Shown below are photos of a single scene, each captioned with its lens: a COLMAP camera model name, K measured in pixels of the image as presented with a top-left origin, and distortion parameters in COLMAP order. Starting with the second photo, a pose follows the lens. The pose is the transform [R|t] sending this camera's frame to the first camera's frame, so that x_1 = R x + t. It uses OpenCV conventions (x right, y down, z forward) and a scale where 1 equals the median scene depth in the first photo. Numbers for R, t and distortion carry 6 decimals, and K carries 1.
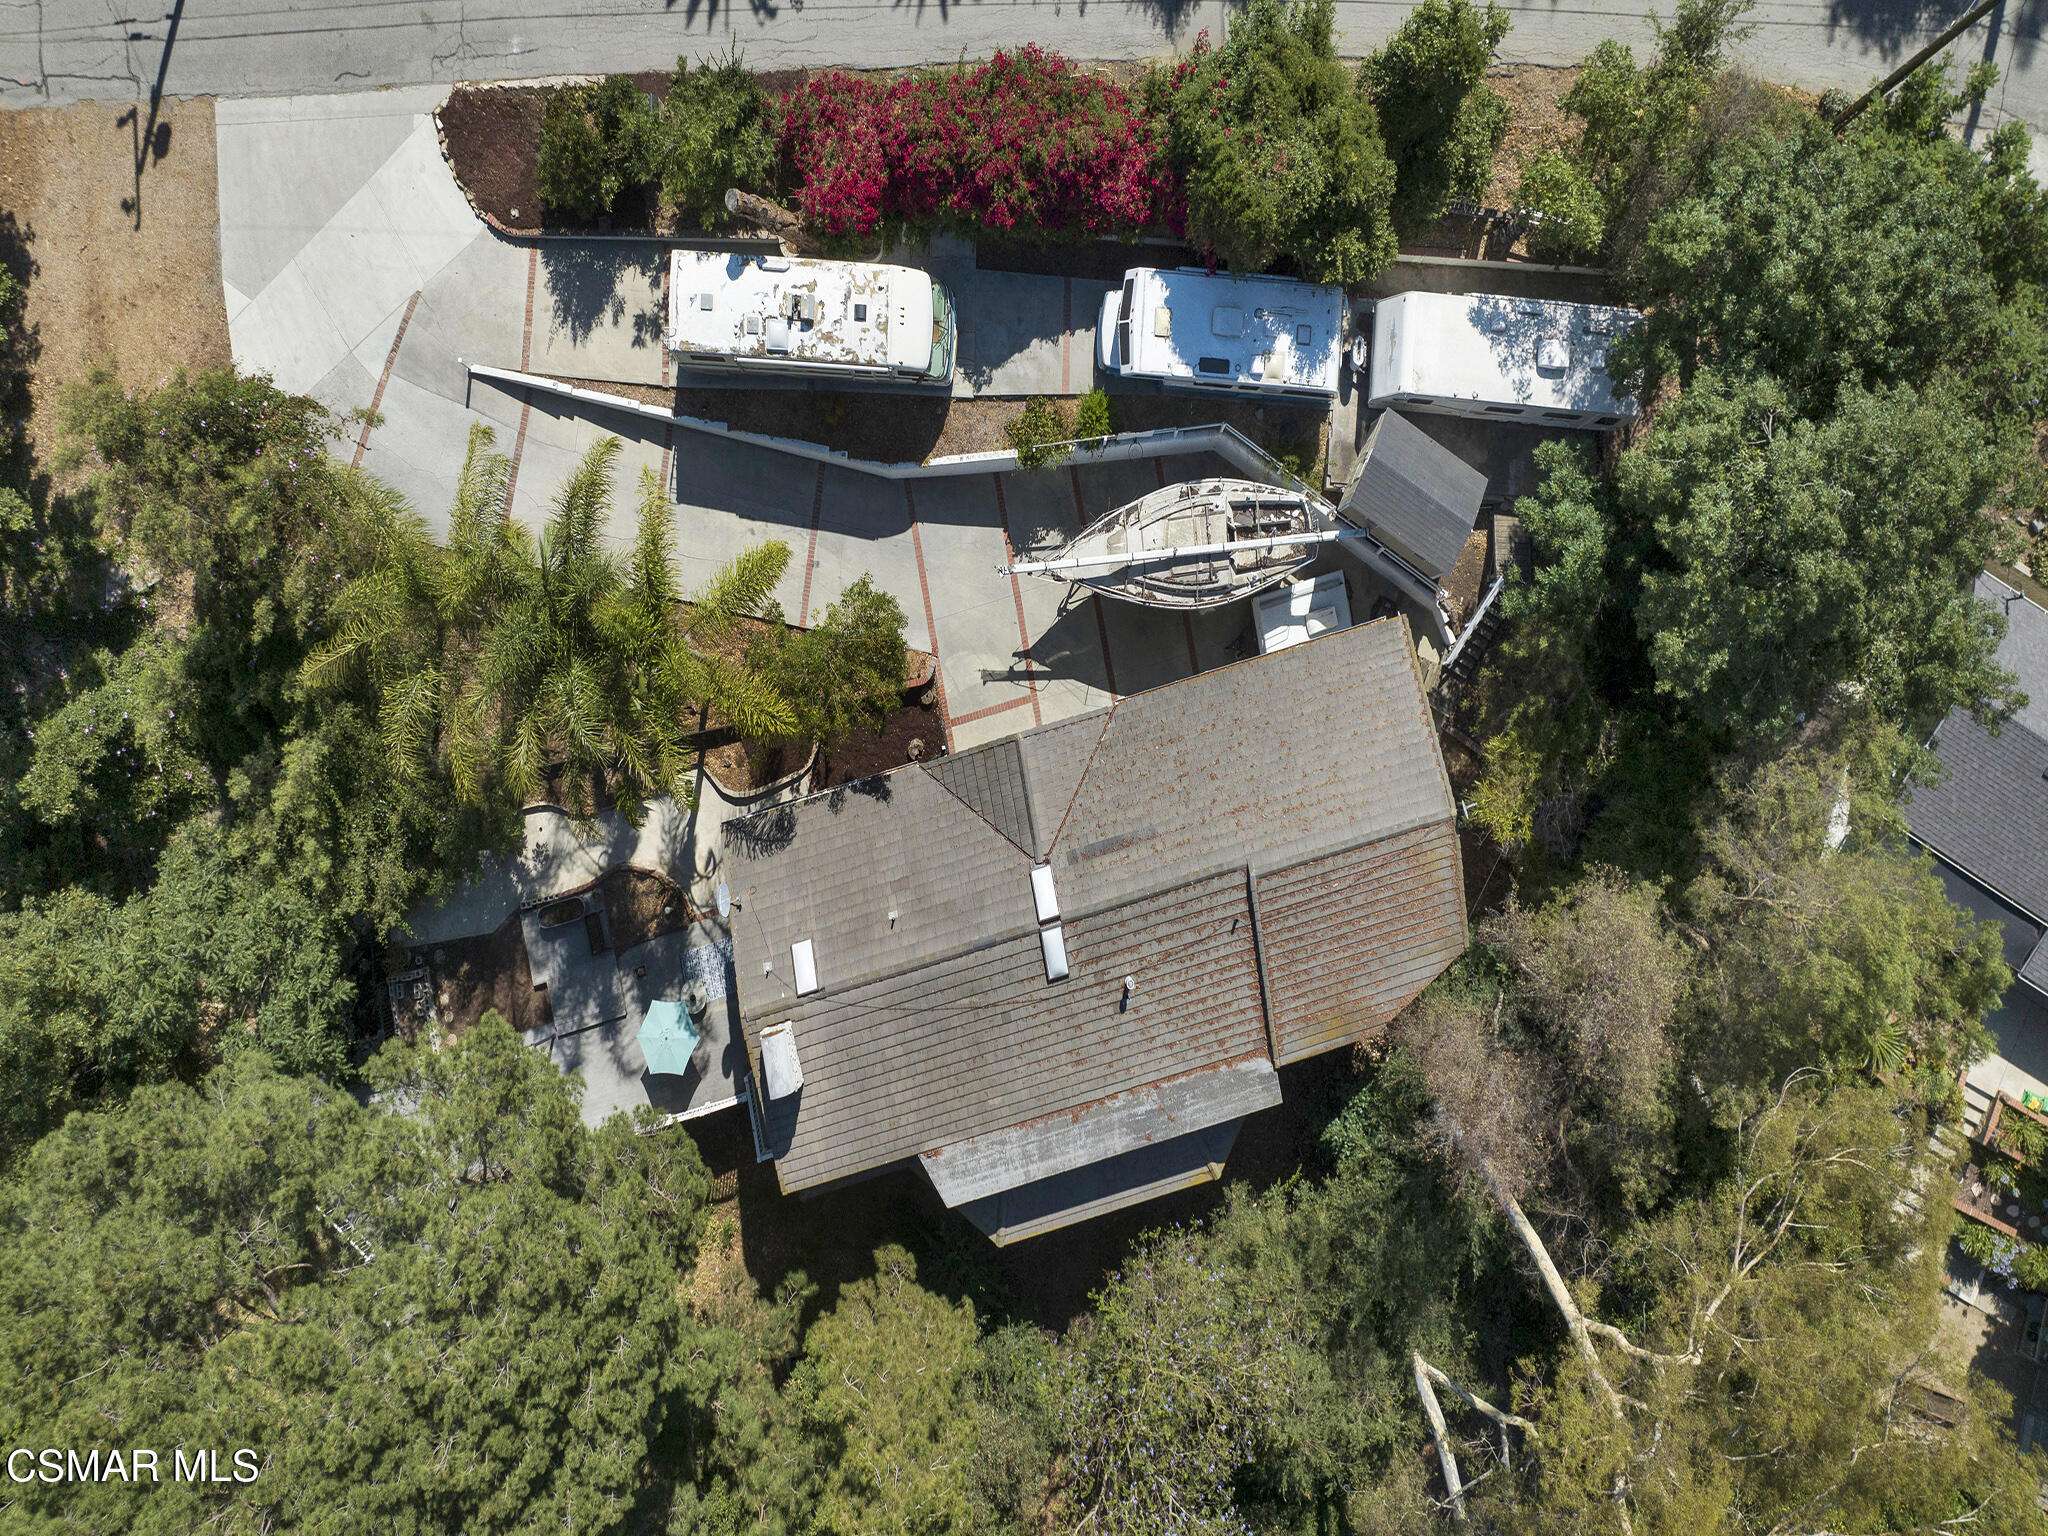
lens RADIAL K [[1894.0, 0, 1011.5], [0, 1894.0, 766.7], [0, 0, 1]] dist [0.005682, -0.014197]
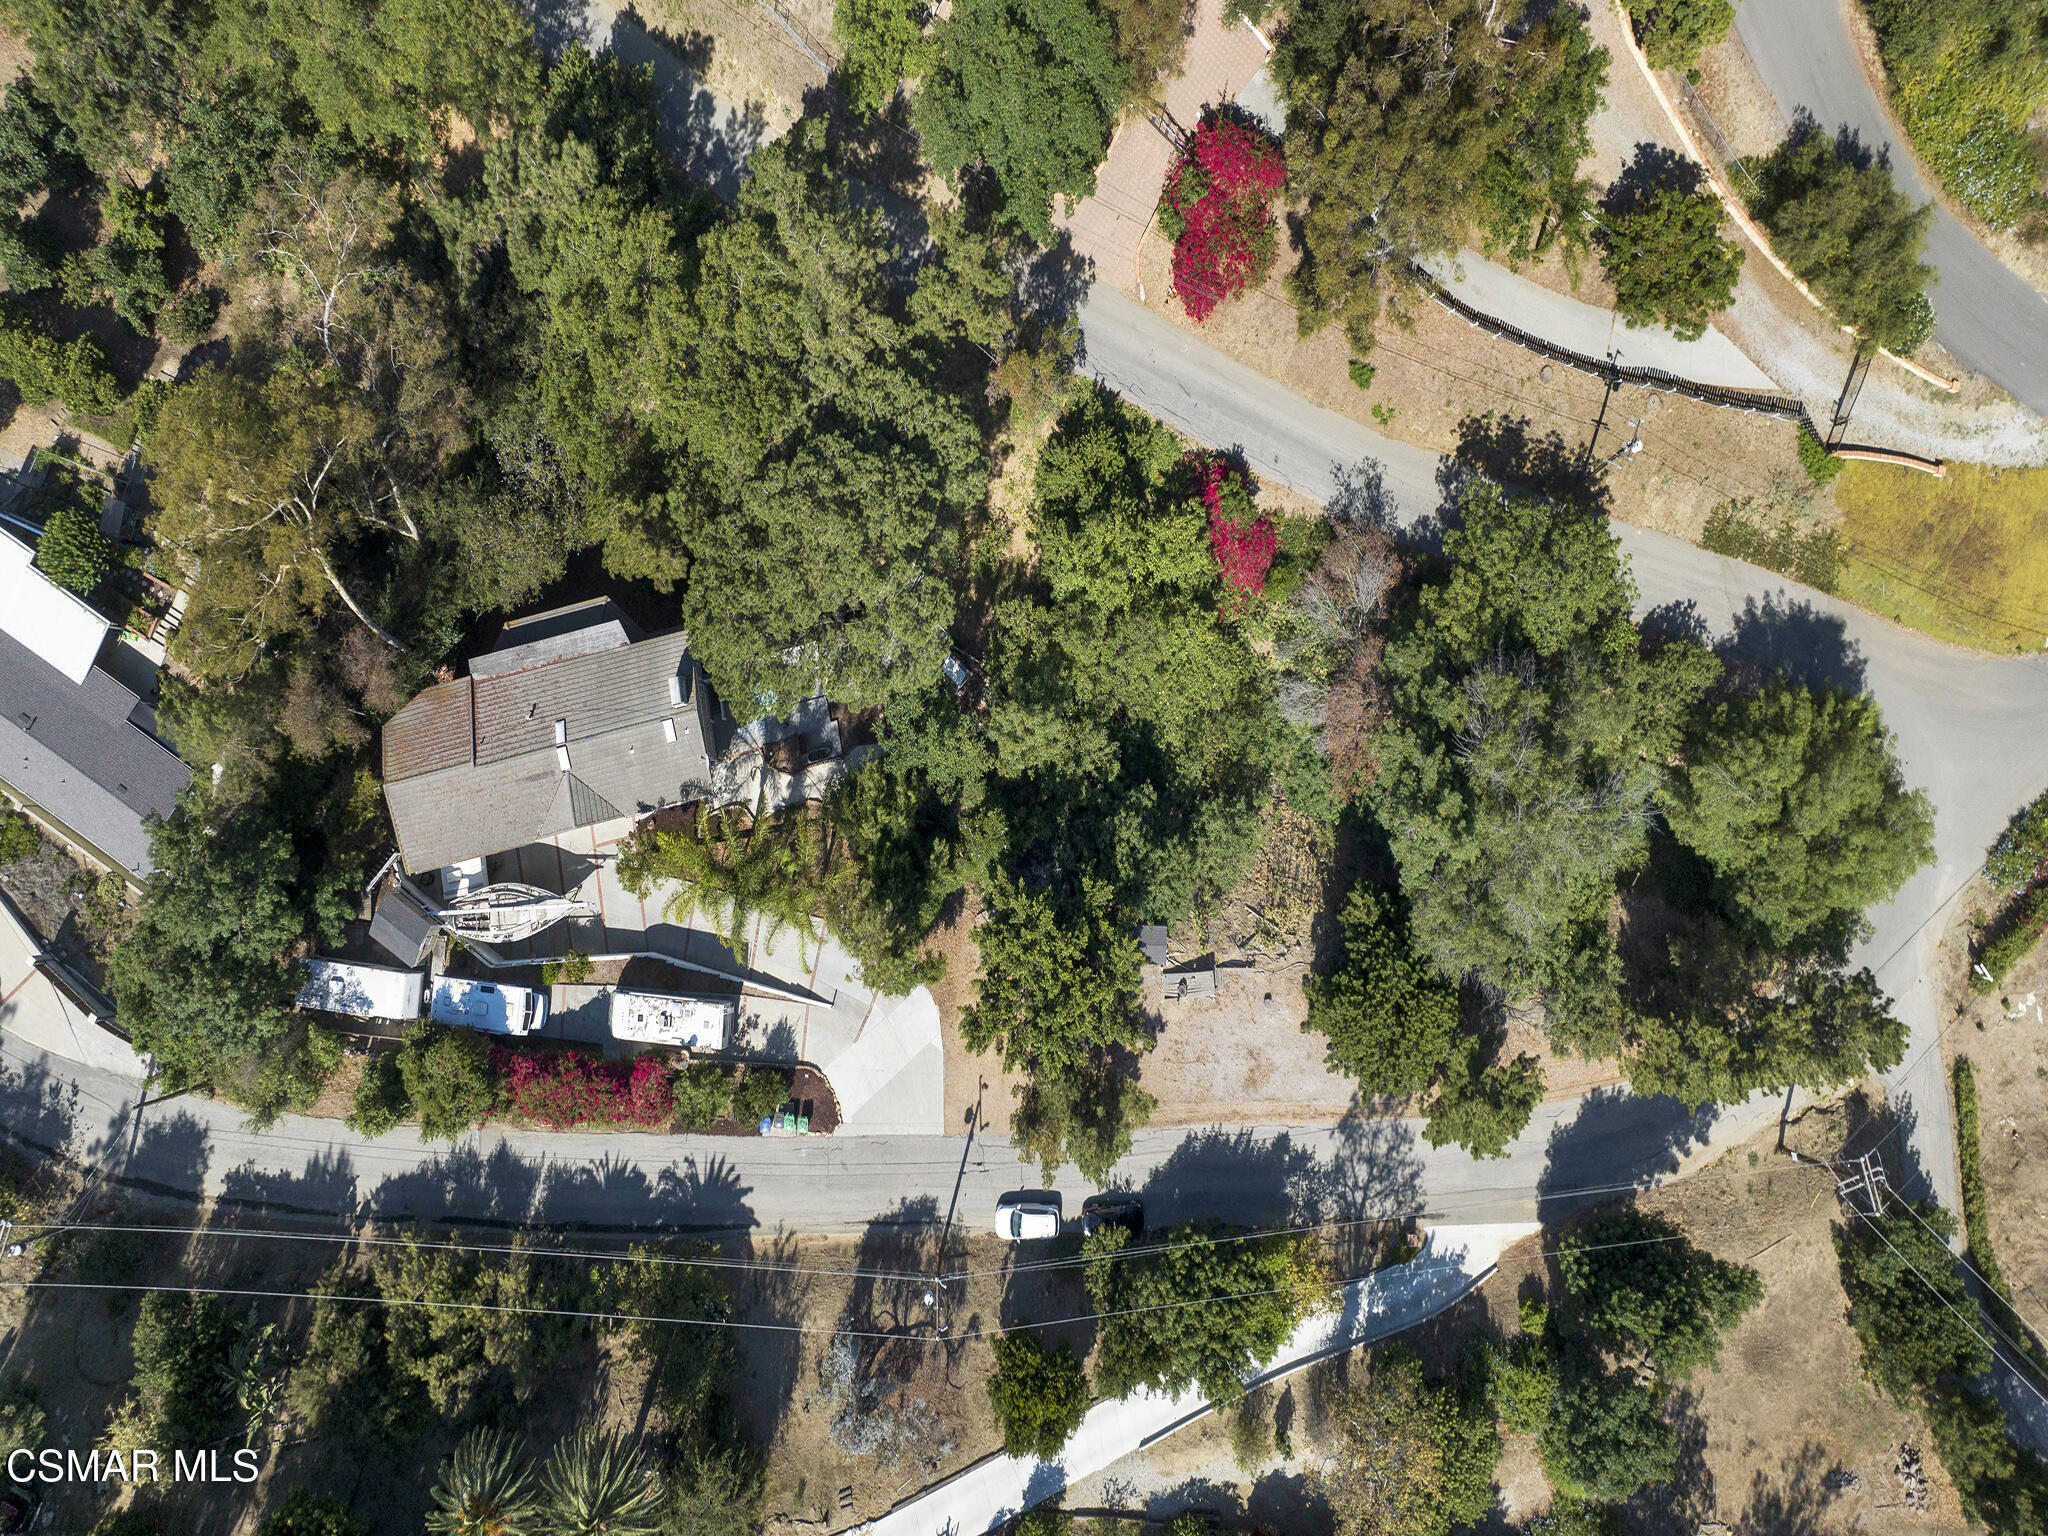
lens RADIAL K [[1848.5, 0, 1025.0], [0, 1848.5, 828.9], [0, 0, 1]] dist [-0.034711, 0.009203]
pose [[-0.999042, -0.043368, -0.005881, -0.487979], [0.043430, -0.998996, -0.010963, 0.027930], [-0.005400, -0.011208, 0.999923, -1.134504]]
